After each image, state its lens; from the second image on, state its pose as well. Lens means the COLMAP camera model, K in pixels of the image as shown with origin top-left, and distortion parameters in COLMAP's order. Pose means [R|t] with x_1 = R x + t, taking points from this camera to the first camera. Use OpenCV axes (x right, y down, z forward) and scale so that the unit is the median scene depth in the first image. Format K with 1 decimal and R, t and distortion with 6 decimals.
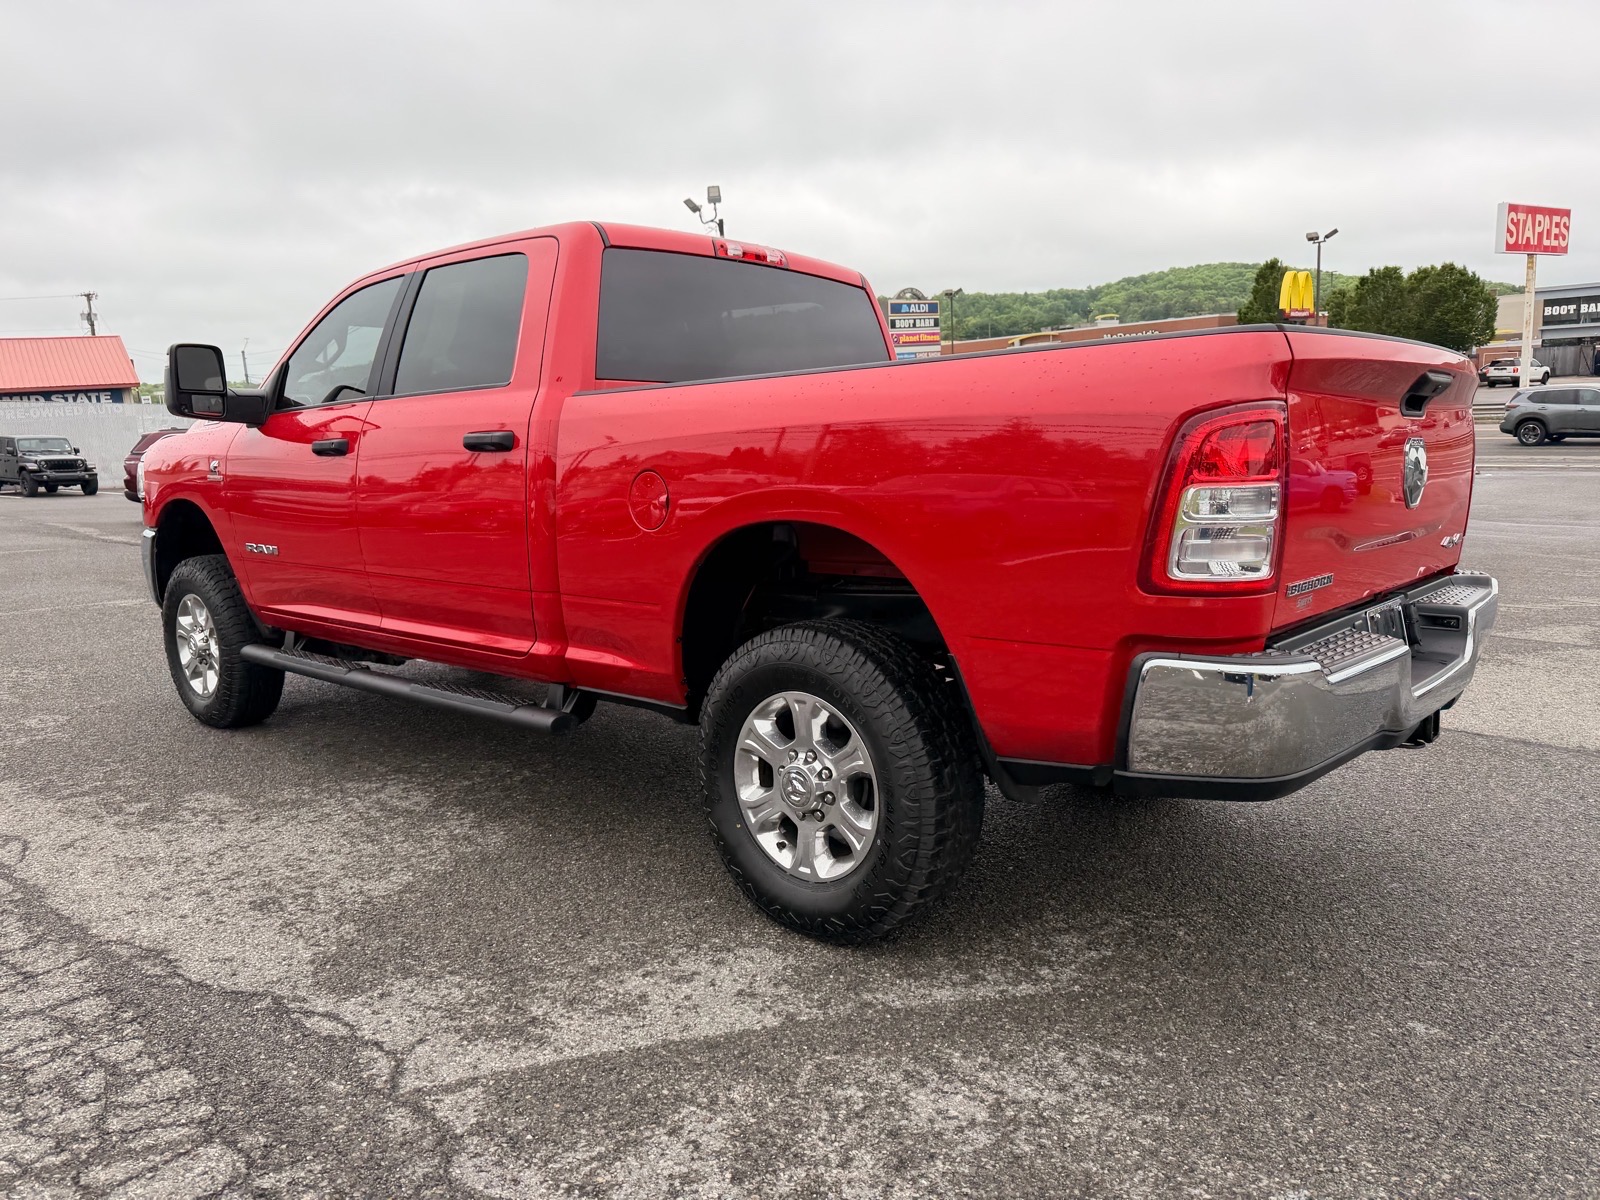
lens RADIAL K [[1122.6, 0, 800.0], [0, 1122.6, 600.0], [0, 0, 1]] dist [0.008127, -0.009254]
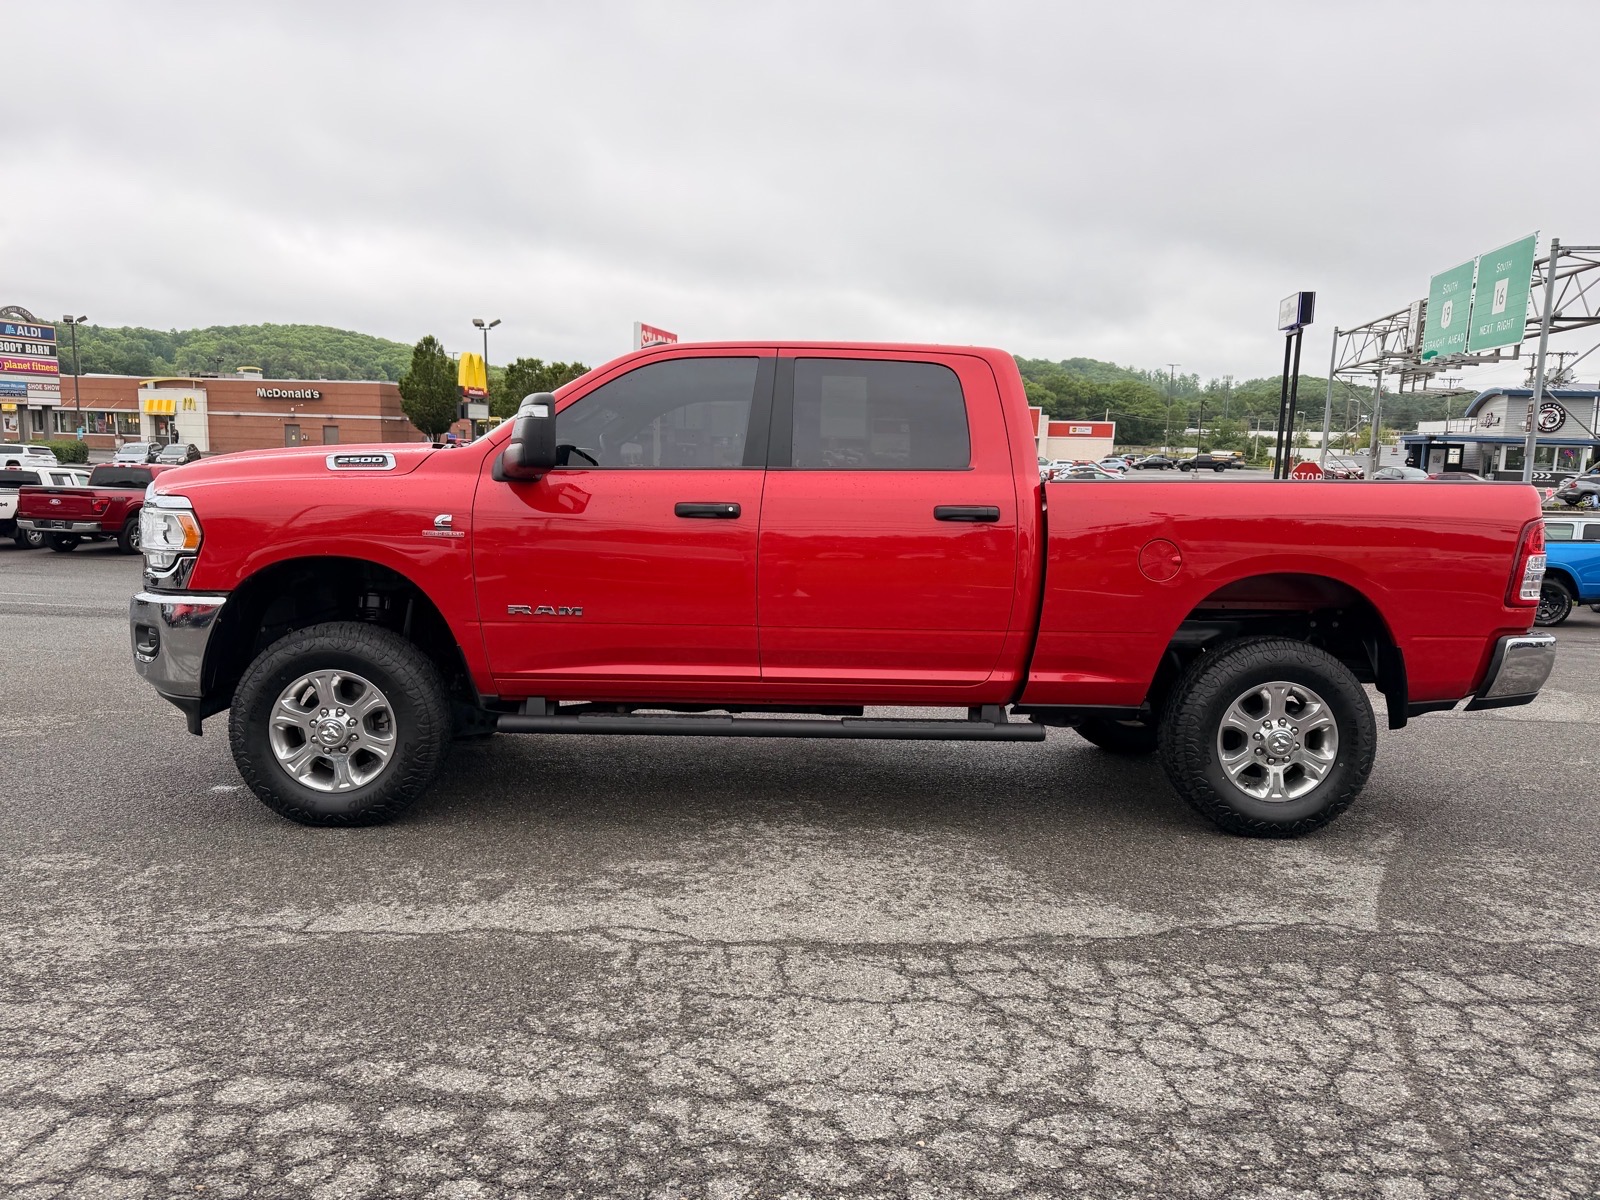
lens RADIAL K [[1116.9, 0, 800.0], [0, 1116.9, 600.0], [0, 0, 1]] dist [0.008400, -0.033937]
pose [[0.729822, -0.010947, 0.683549, -1.502579], [0.048668, 0.998167, -0.035977, -0.006294], [-0.681903, 0.059524, 0.729017, 0.291160]]
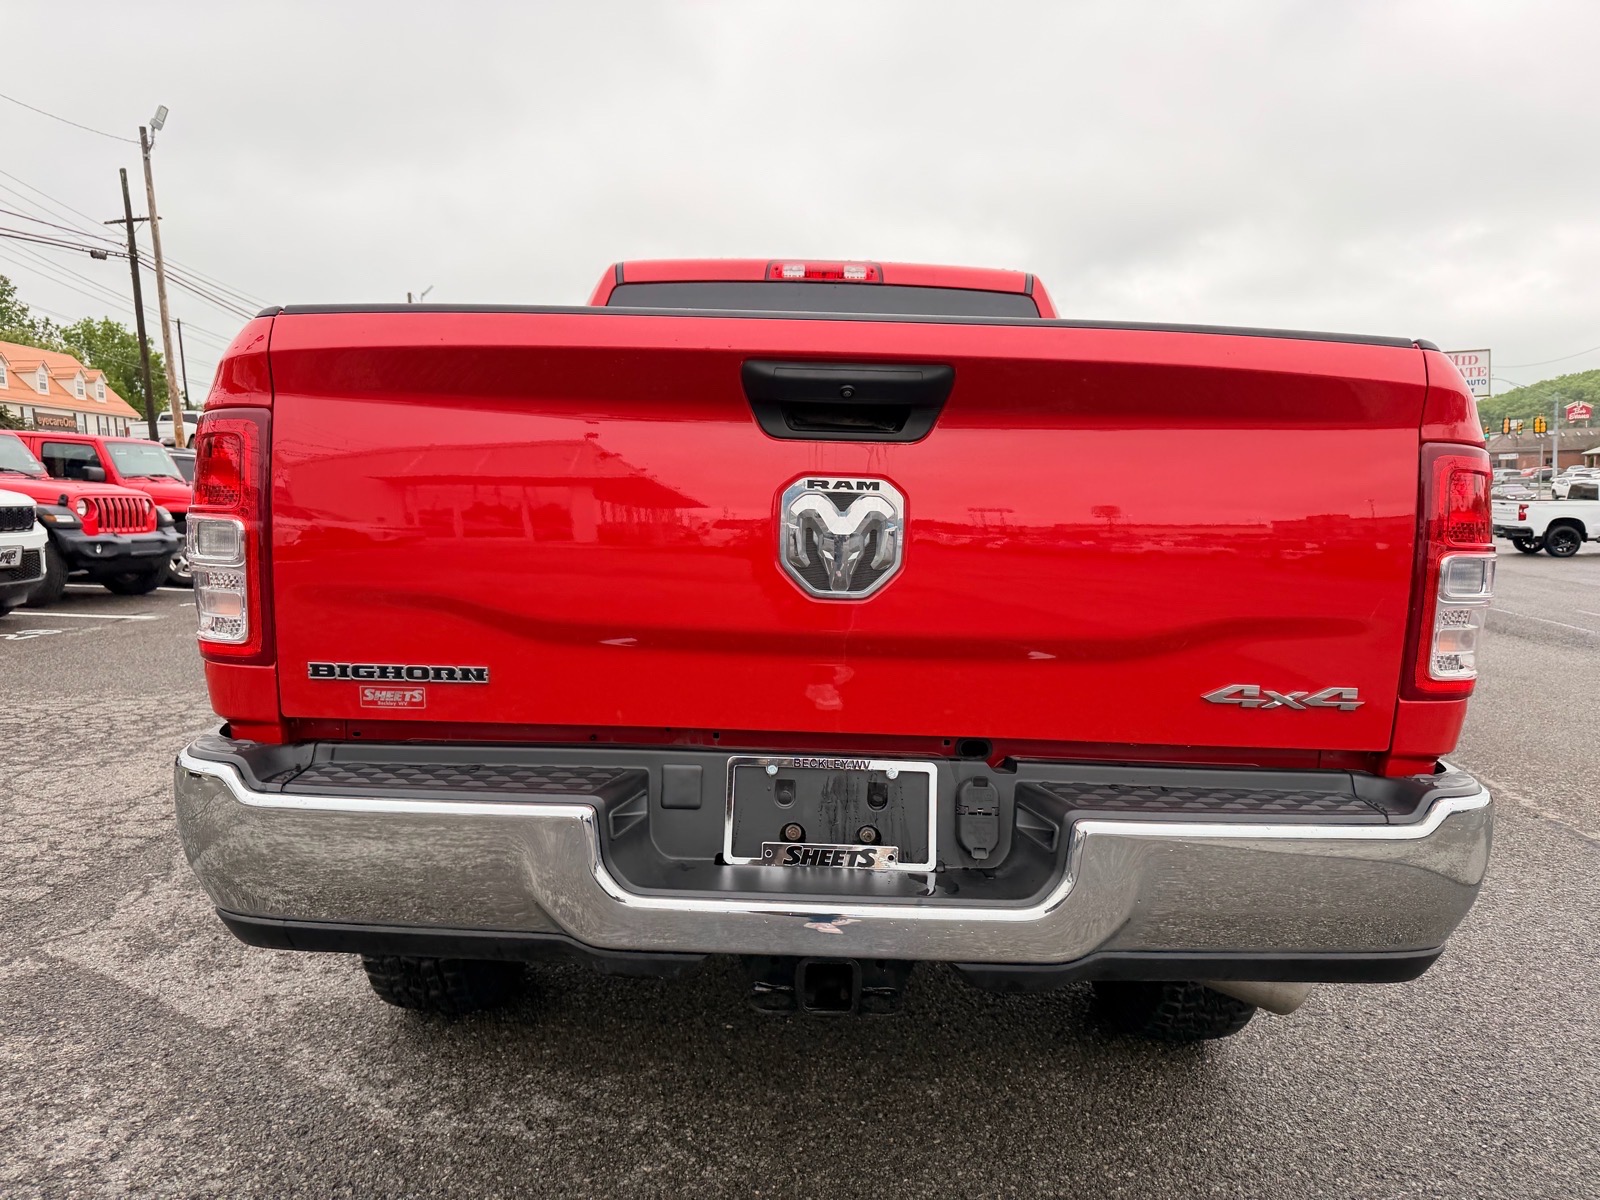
lens RADIAL K [[1116.9, 0, 800.0], [0, 1116.9, 600.0], [0, 0, 1]] dist [0.008400, -0.033937]
pose [[0.662873, 0.099361, -0.742109, 0.875030], [-0.133265, 0.990987, 0.013647, -0.078784], [0.736776, 0.089850, 0.670140, 0.562183]]
